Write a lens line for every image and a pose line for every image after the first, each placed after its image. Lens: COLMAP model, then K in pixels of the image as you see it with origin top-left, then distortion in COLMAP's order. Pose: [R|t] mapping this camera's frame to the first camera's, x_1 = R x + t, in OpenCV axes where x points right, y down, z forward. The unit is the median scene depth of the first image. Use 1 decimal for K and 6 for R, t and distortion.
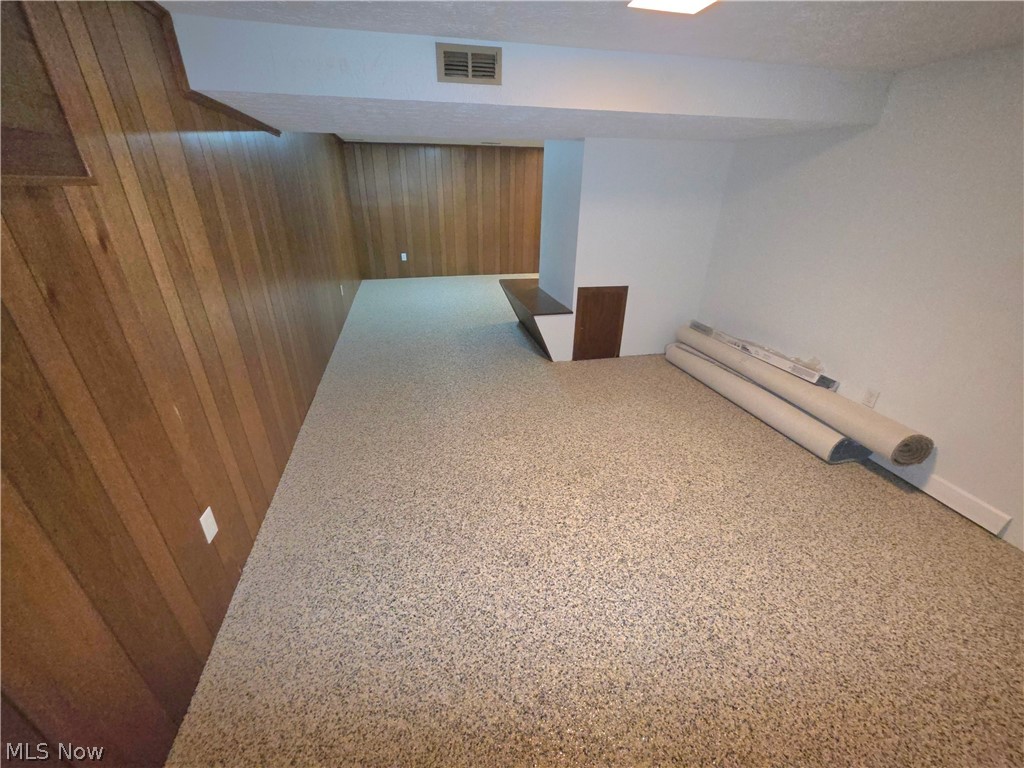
lens RADIAL K [[411.6, 0, 509.7], [0, 411.6, 387.8], [0, 0, 1]] dist [-0.006328, 0.001882]
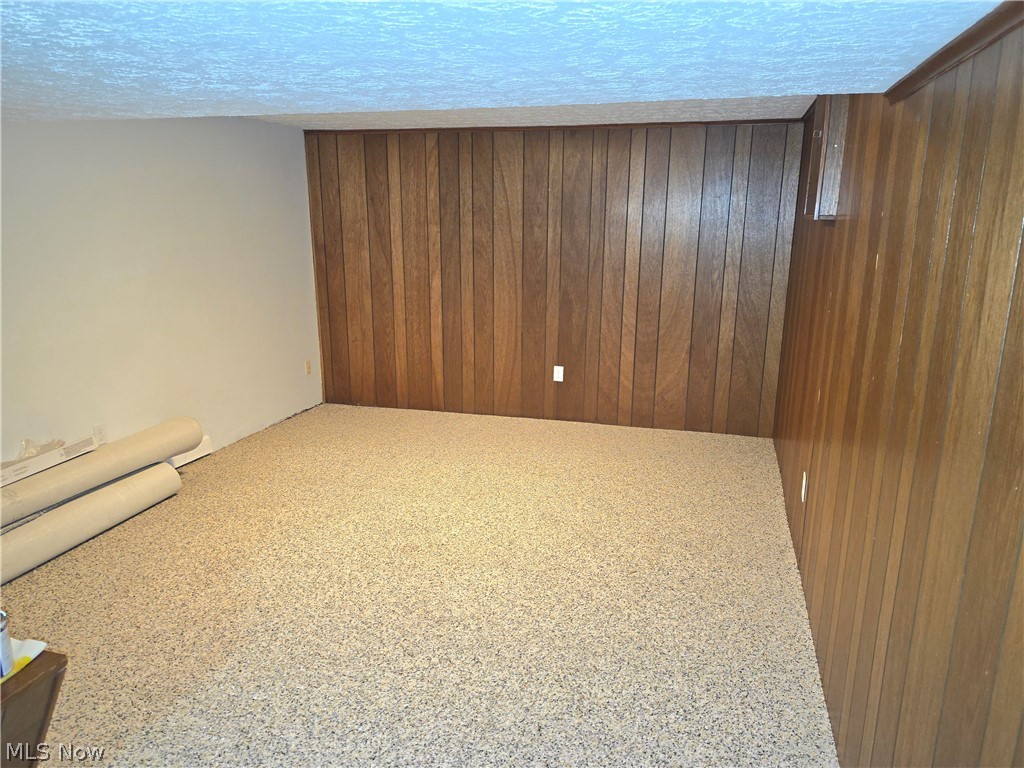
lens RADIAL K [[699.3, 0, 514.2], [0, 699.3, 384.8], [0, 0, 1]] dist [0.038939, -0.028202]
pose [[-0.870480, -0.133638, 0.473715, -0.293830], [0.201377, 0.781503, 0.590508, -0.397347], [-0.449124, 0.609421, -0.653371, 0.796698]]
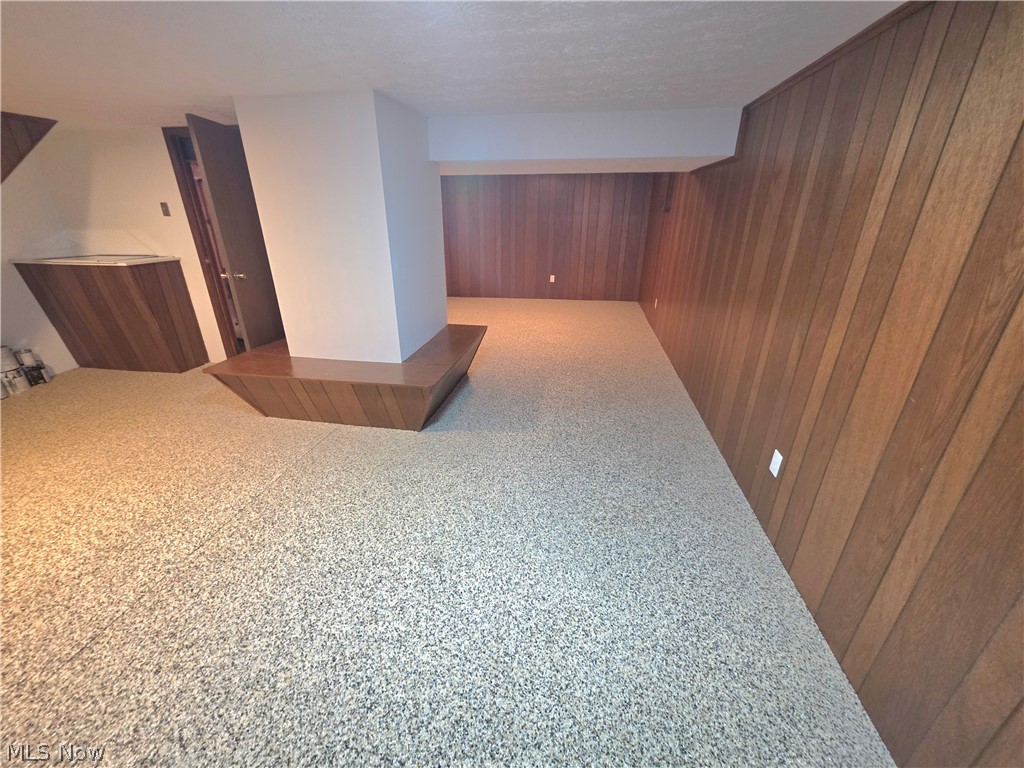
lens RADIAL K [[411.6, 0, 507.2], [0, 411.6, 383.0], [0, 0, 1]] dist [-0.006328, 0.001882]
pose [[-0.917377, -0.161829, 0.363636, -0.302890], [0.168343, 0.670113, 0.722917, -0.629523], [-0.360666, 0.724403, -0.587504, 1.283422]]
